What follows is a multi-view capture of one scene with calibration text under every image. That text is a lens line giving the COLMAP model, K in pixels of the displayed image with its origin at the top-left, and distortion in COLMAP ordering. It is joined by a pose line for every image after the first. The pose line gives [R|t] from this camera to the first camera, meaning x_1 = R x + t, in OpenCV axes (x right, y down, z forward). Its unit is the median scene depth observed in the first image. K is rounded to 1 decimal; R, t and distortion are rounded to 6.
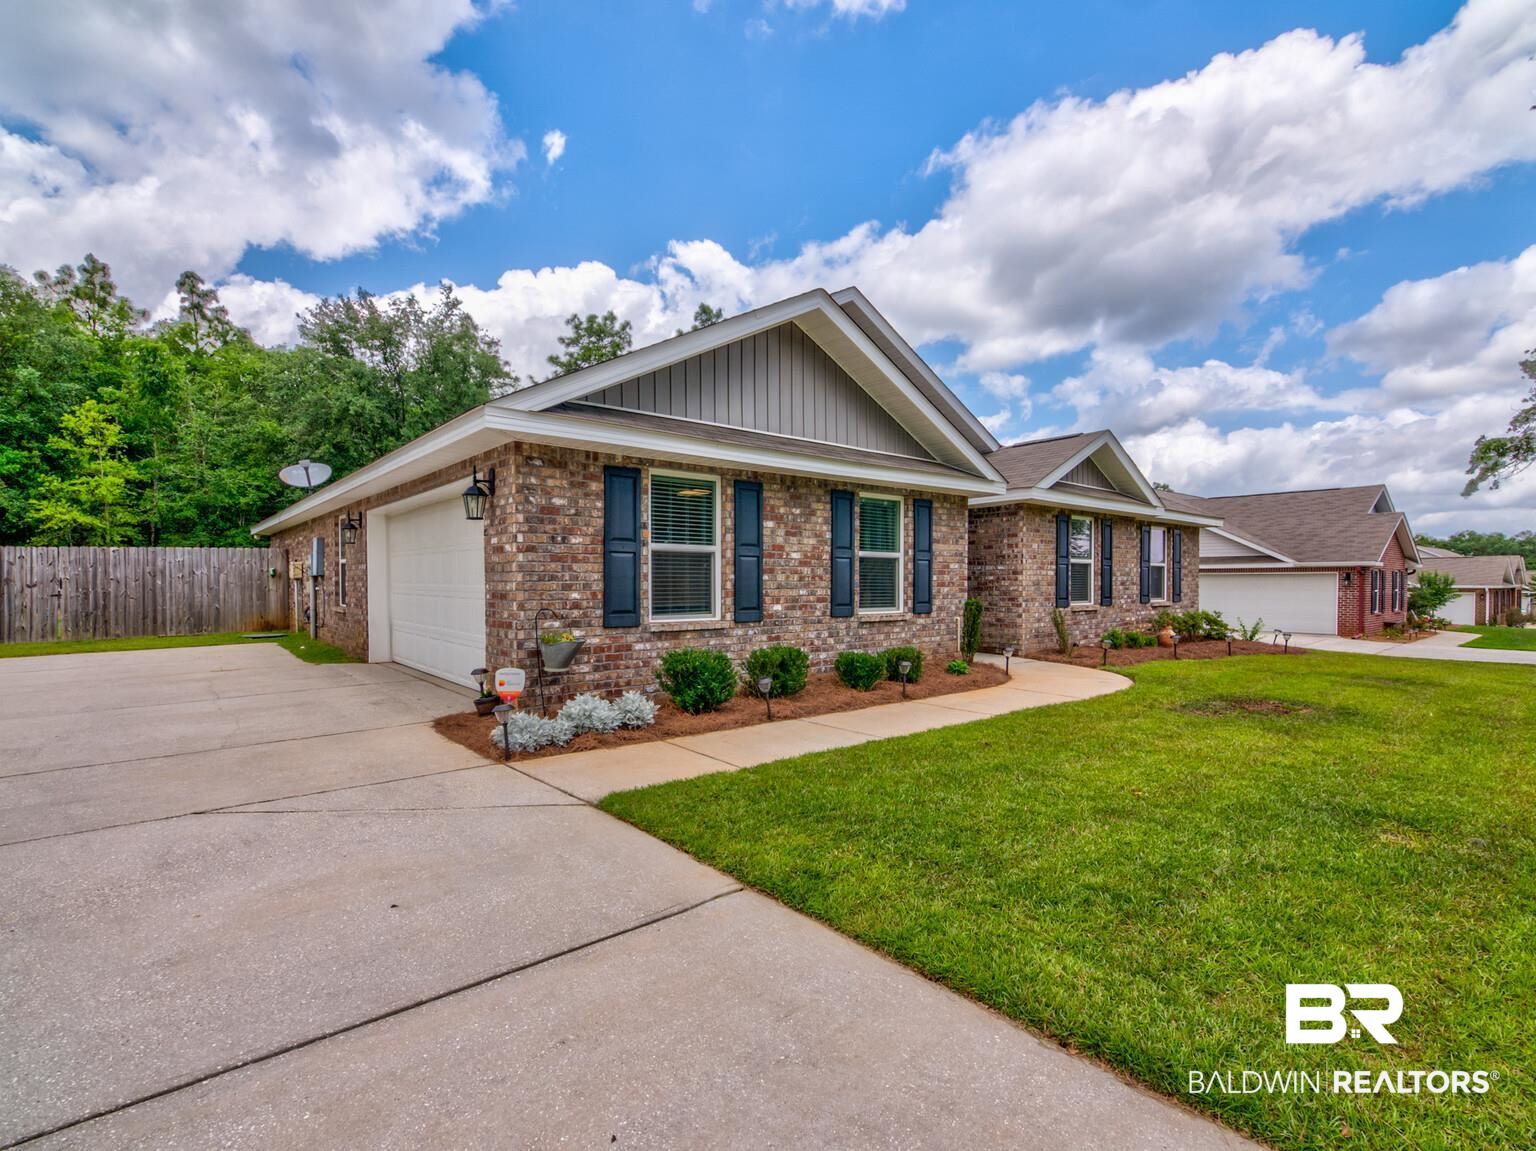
lens RADIAL K [[764.5, 0, 762.0], [0, 764.5, 588.0], [0, 0, 1]] dist [-0.001990, -0.001273]
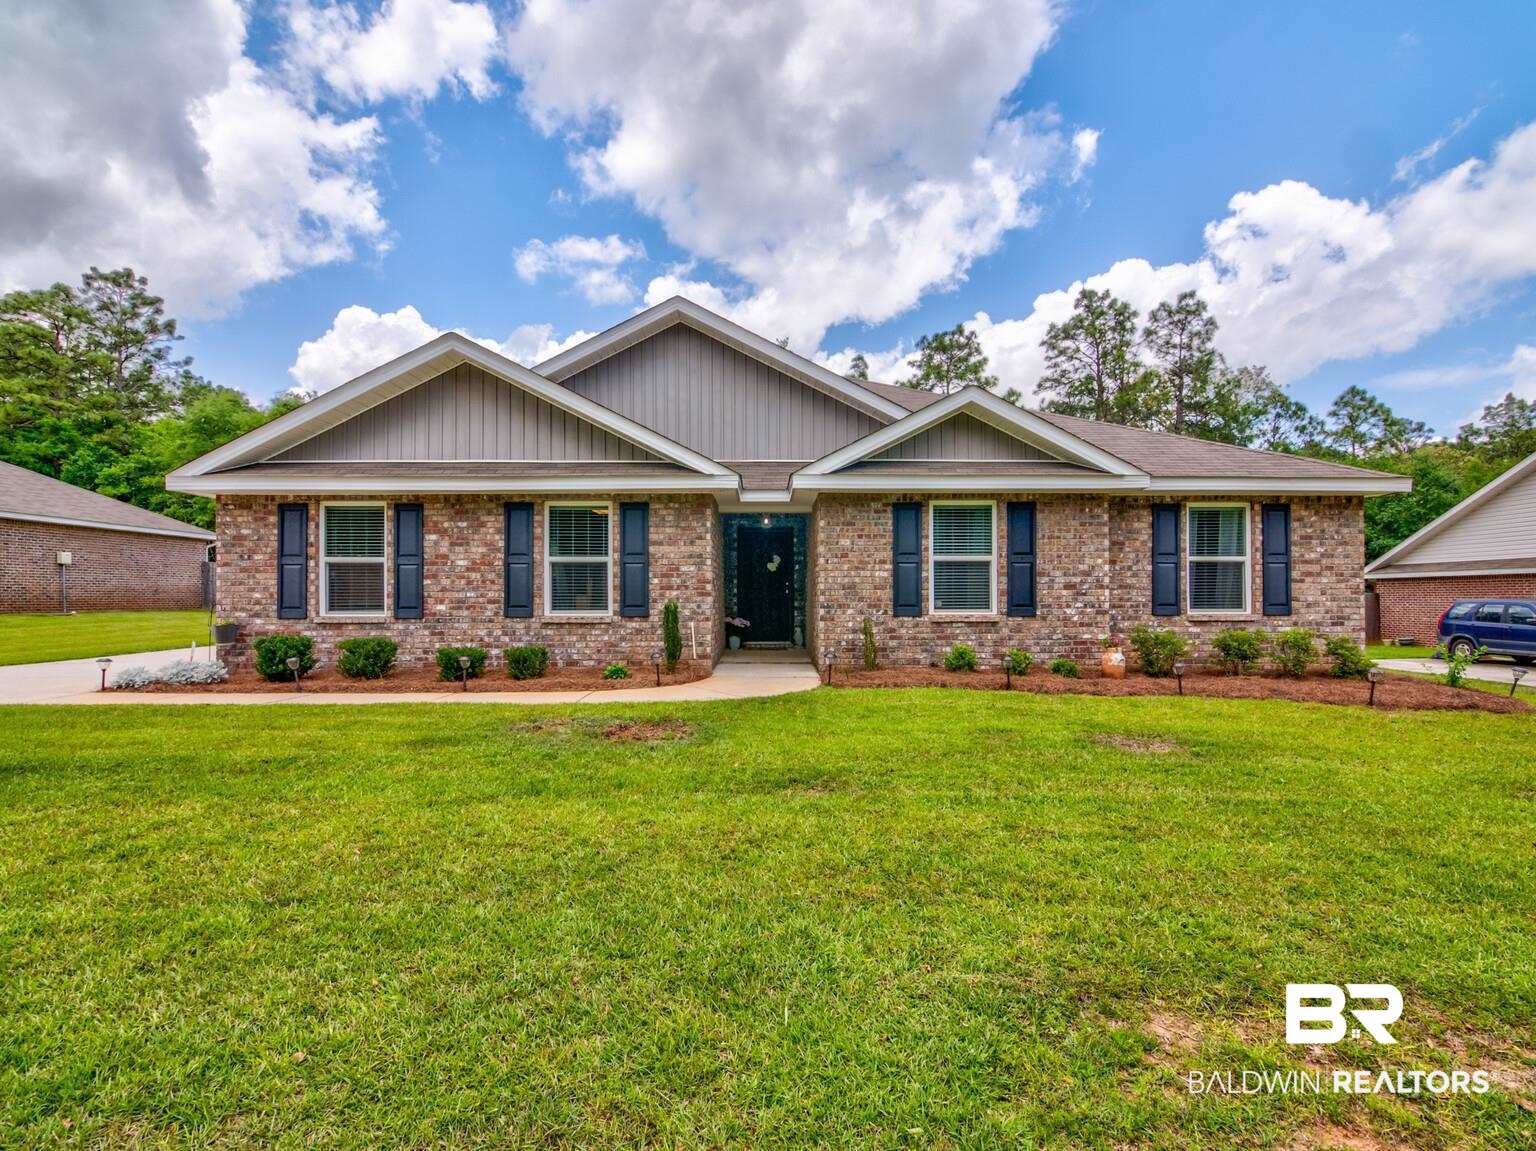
lens RADIAL K [[764.5, 0, 762.9], [0, 764.5, 584.6], [0, 0, 1]] dist [-0.001990, -0.001273]
pose [[0.759499, -0.012328, -0.650392, 1.148895], [-0.003455, 0.999730, -0.022983, 0.015572], [0.650500, 0.019703, 0.759251, 0.420774]]
